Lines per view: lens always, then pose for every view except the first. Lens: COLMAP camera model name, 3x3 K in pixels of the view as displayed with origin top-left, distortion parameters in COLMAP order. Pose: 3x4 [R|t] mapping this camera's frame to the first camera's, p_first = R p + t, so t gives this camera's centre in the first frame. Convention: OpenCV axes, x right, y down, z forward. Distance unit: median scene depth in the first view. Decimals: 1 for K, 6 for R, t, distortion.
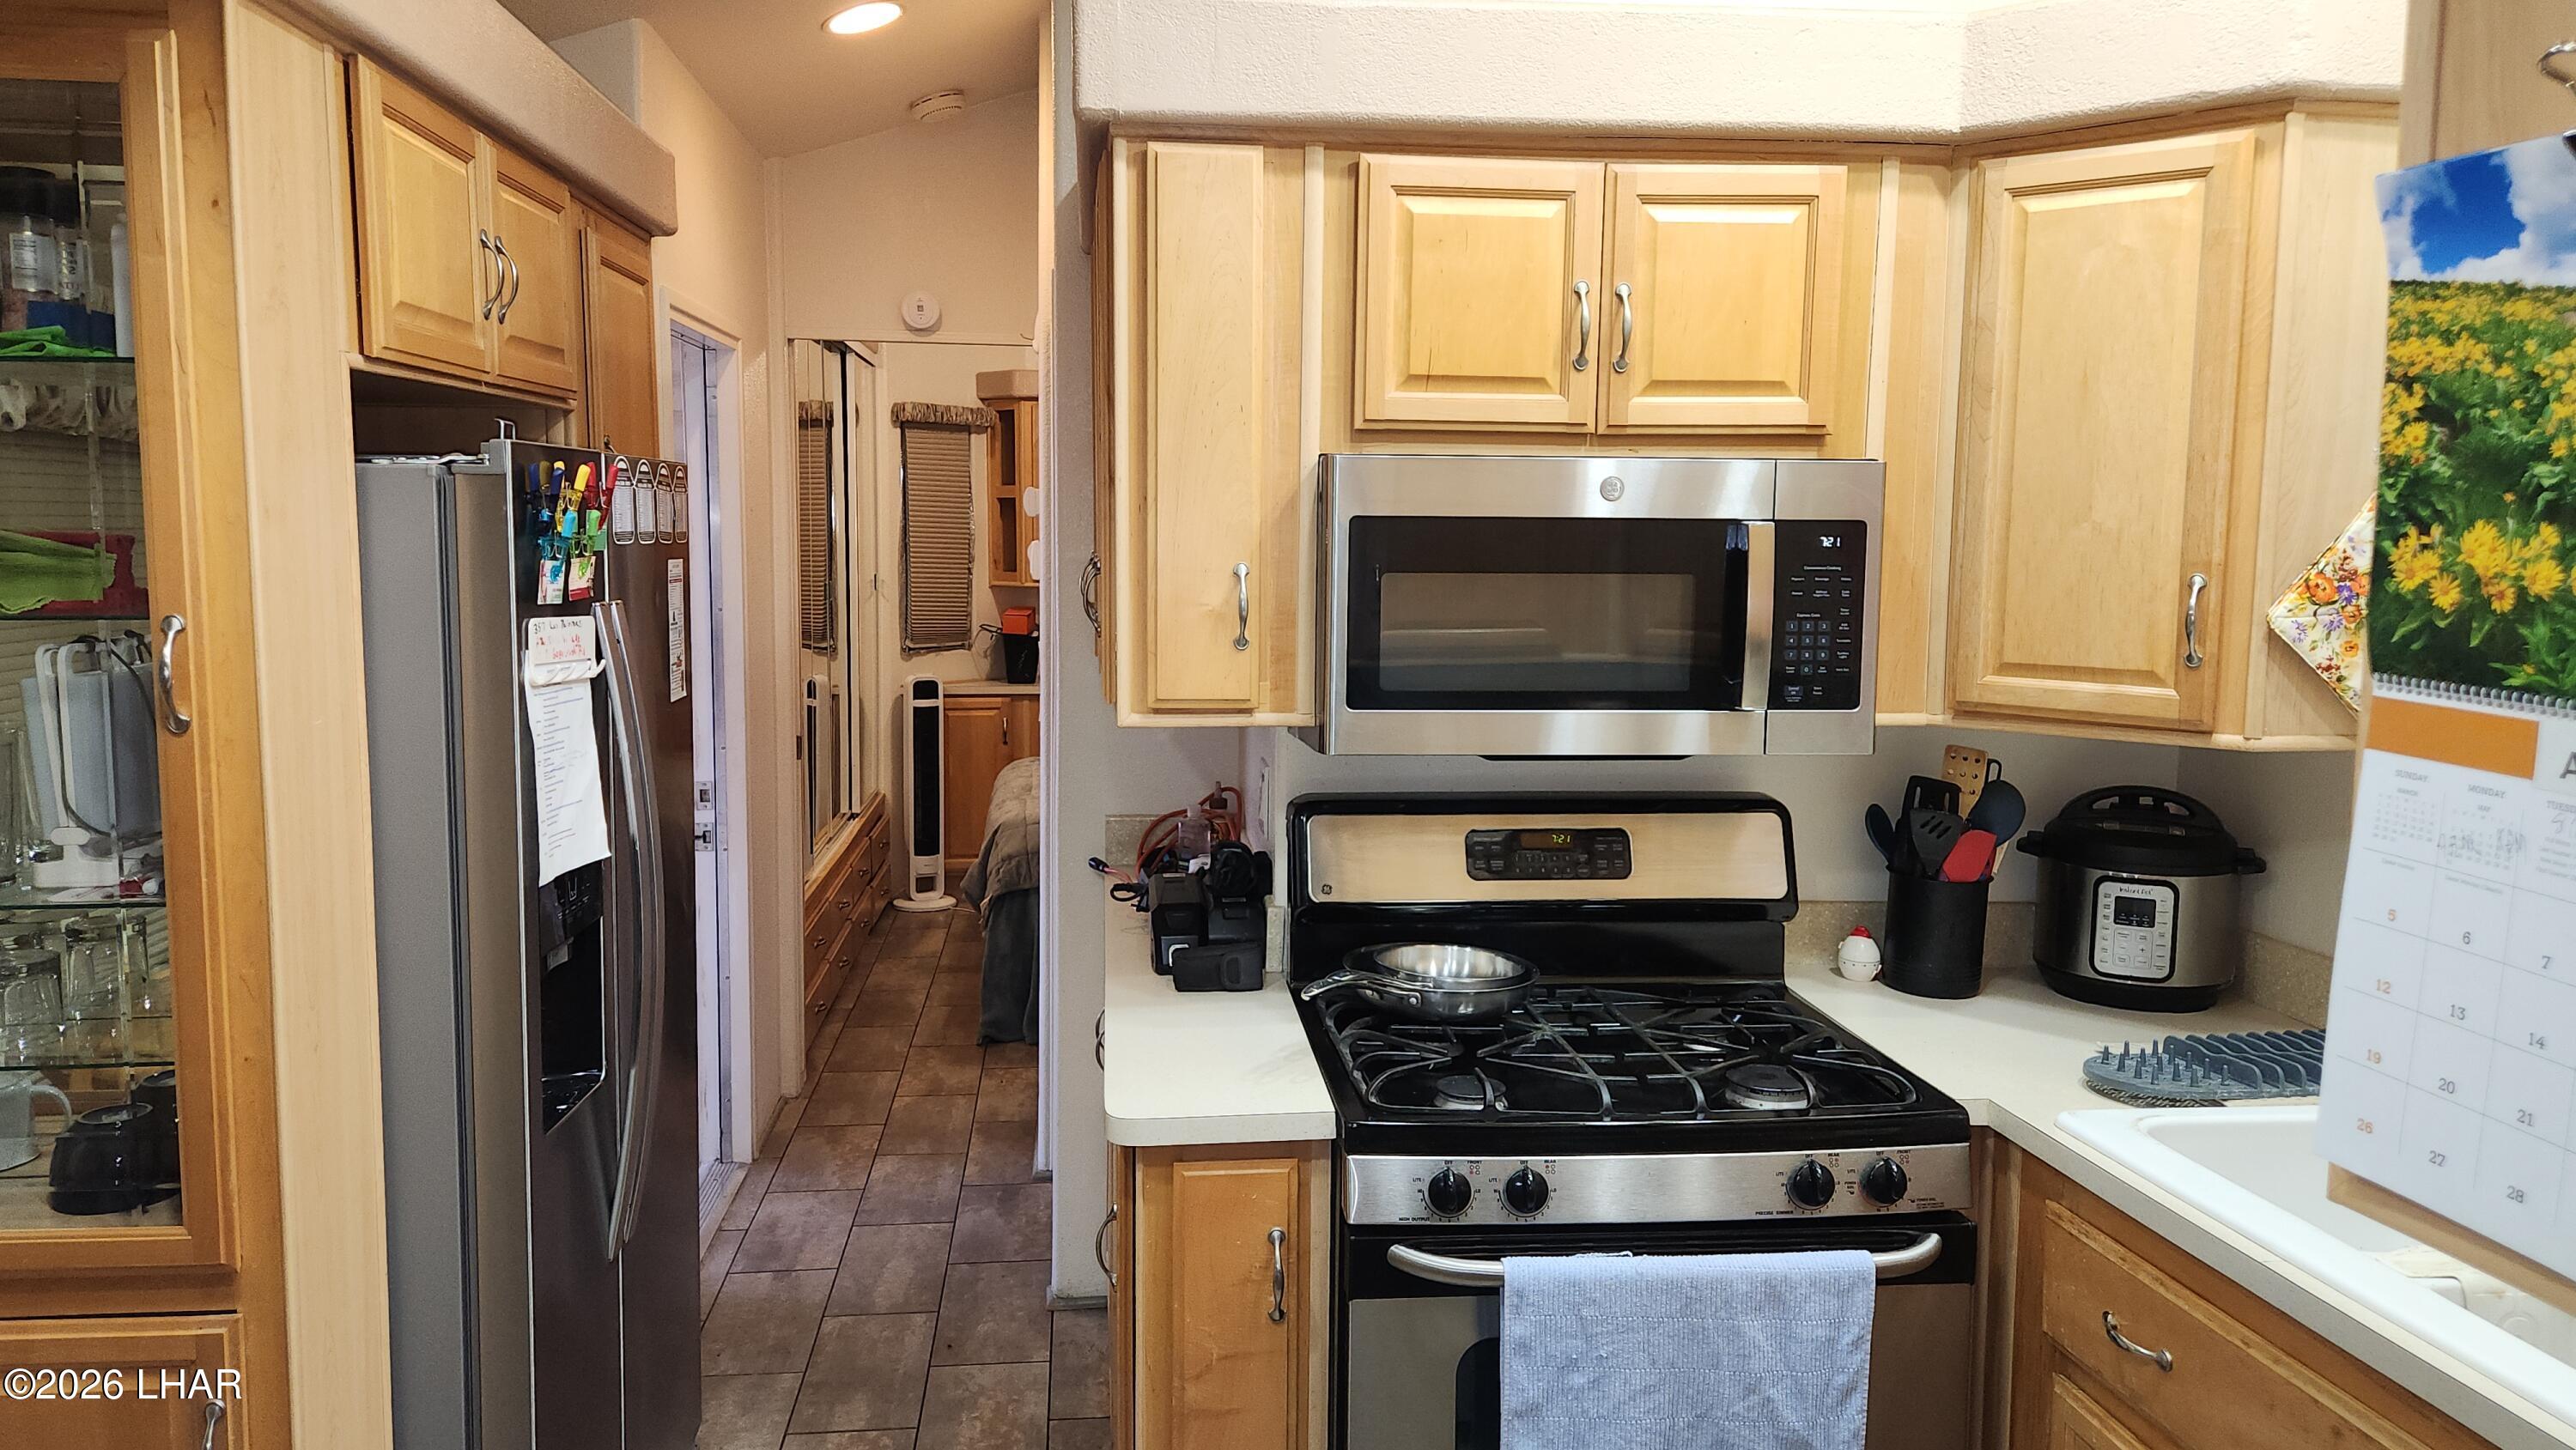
lens RADIAL K [[1766.5, 0, 1267.9], [0, 1766.5, 713.7], [0, 0, 1]] dist [0.045263, -0.024011]
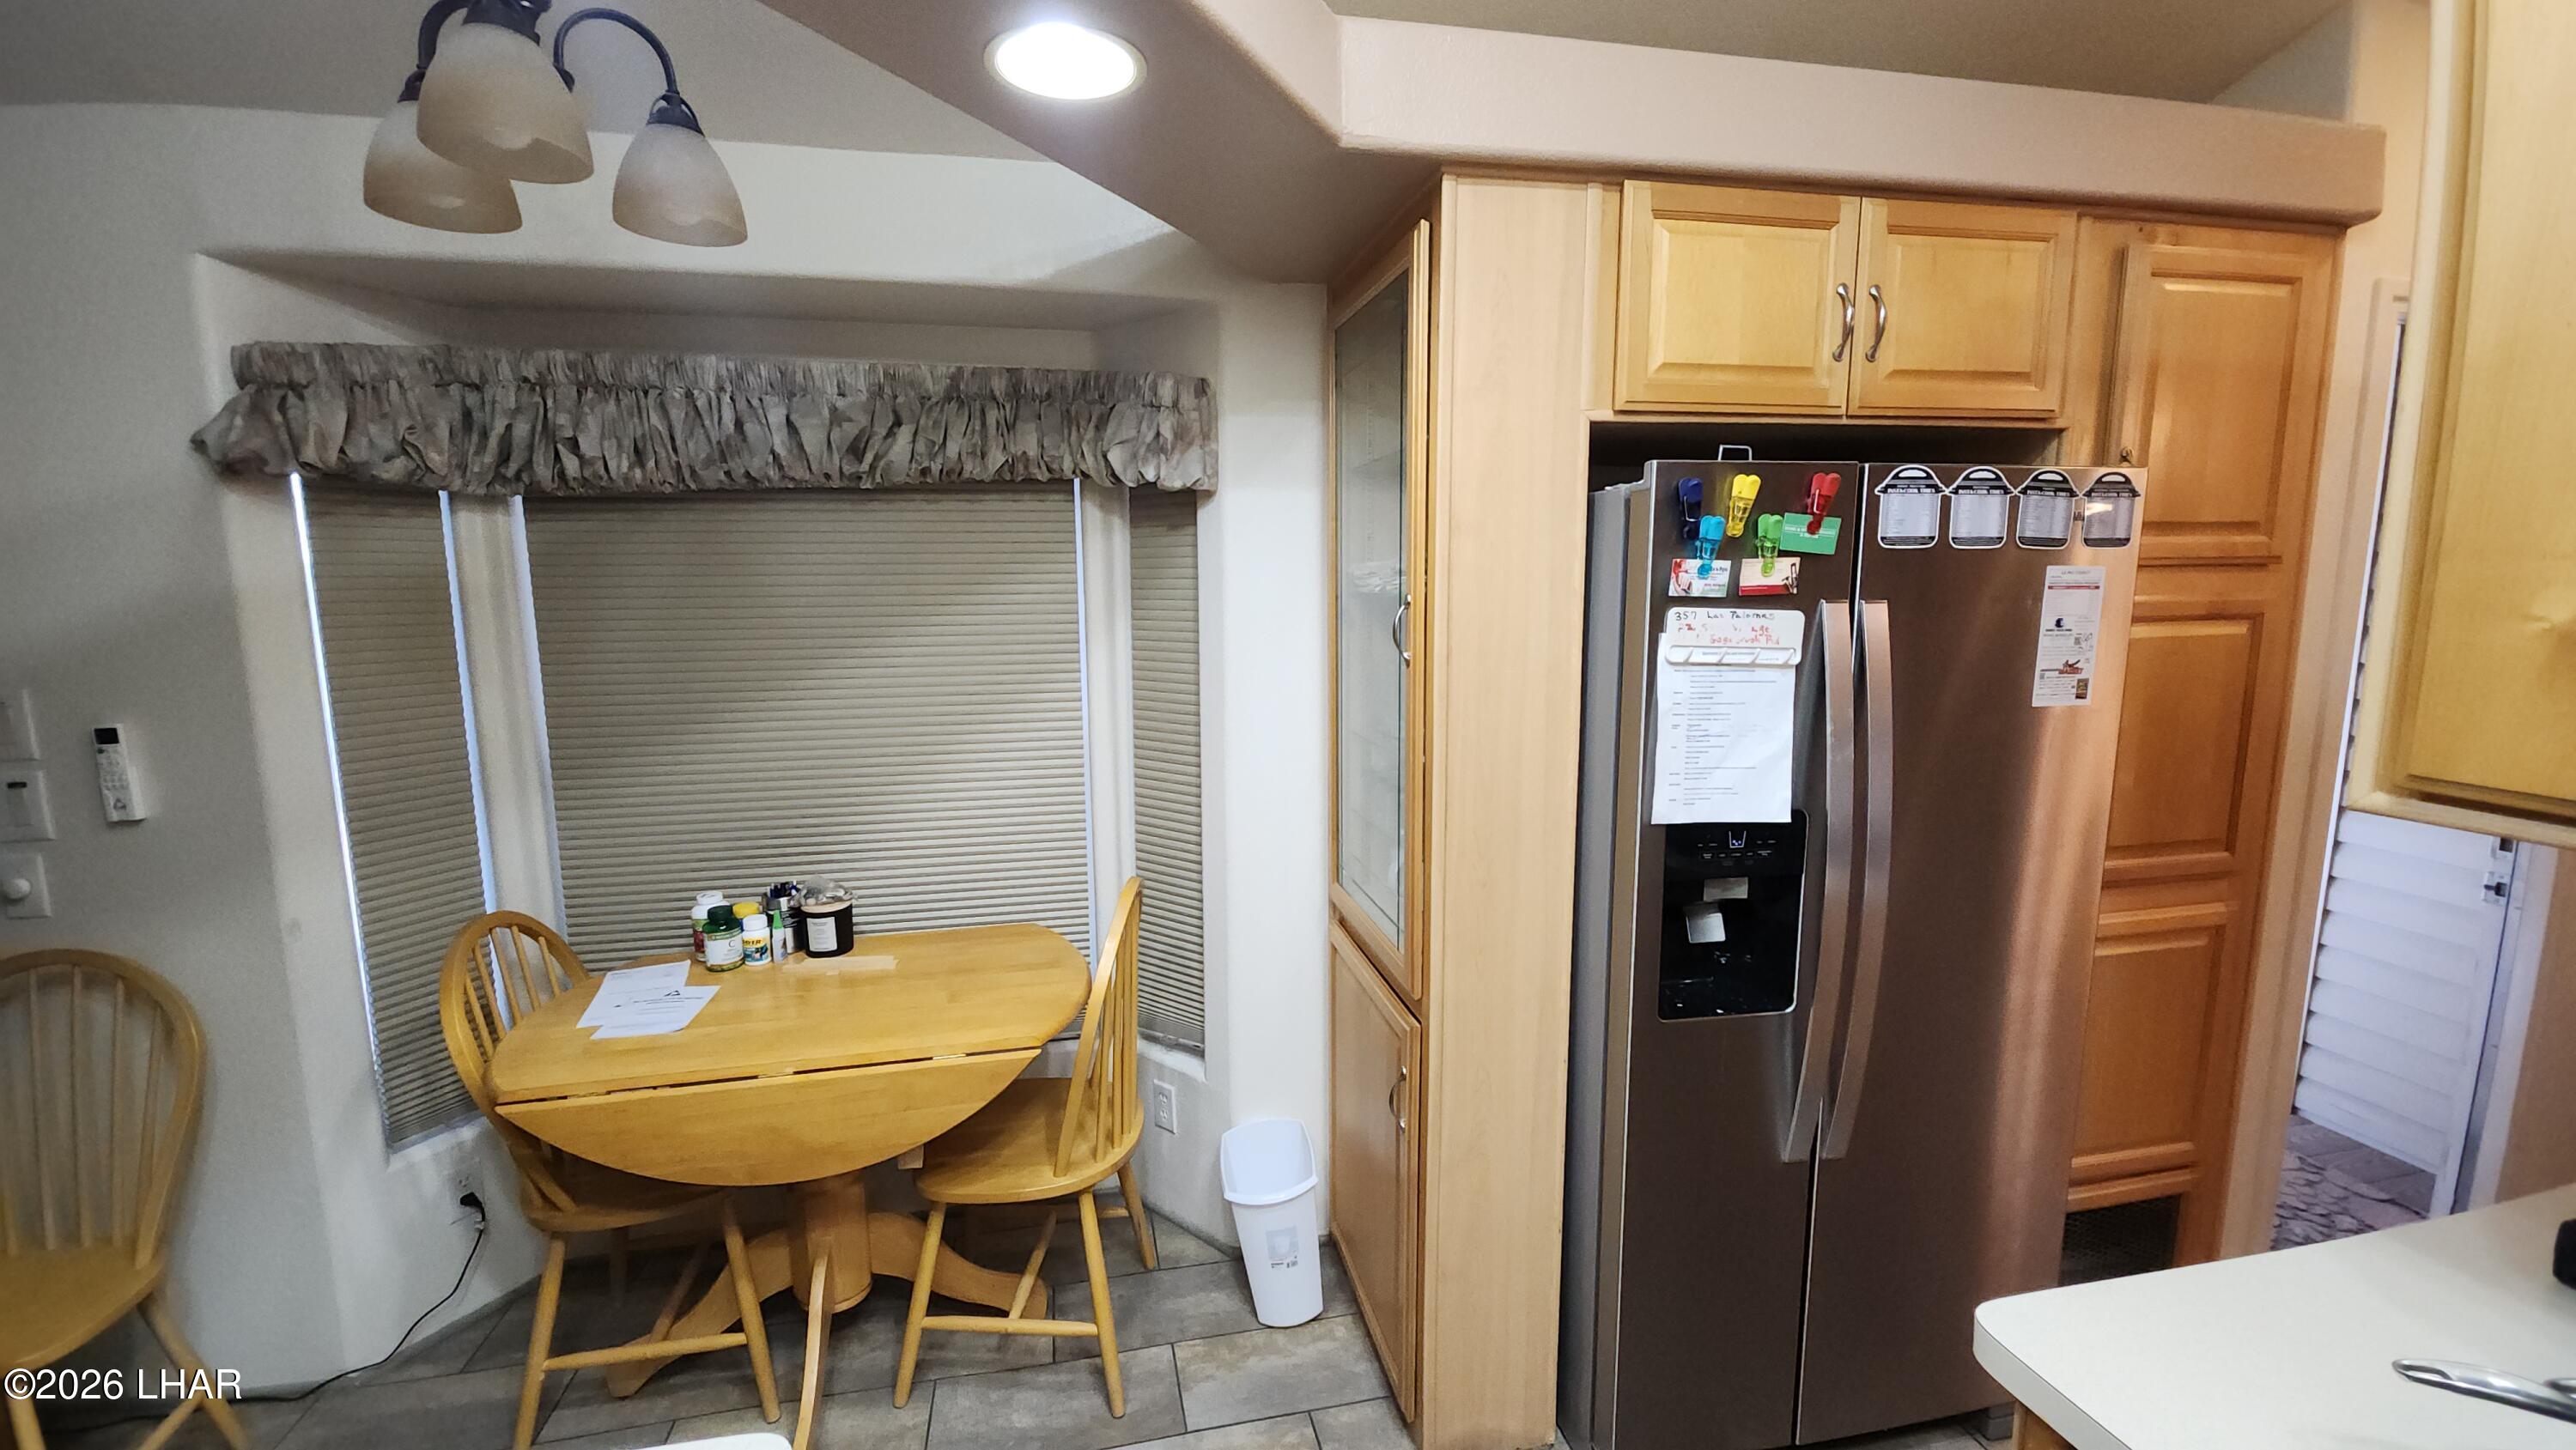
lens RADIAL K [[1056.1, 0, 1292.6], [0, 1056.1, 733.5], [0, 0, 1]] dist [-0.005897, -0.000597]
pose [[0.102389, 0.136203, -0.985376, 0.250617], [-0.099206, 0.987041, 0.126125, -0.029158], [0.989785, 0.084842, 0.114574, 0.585354]]
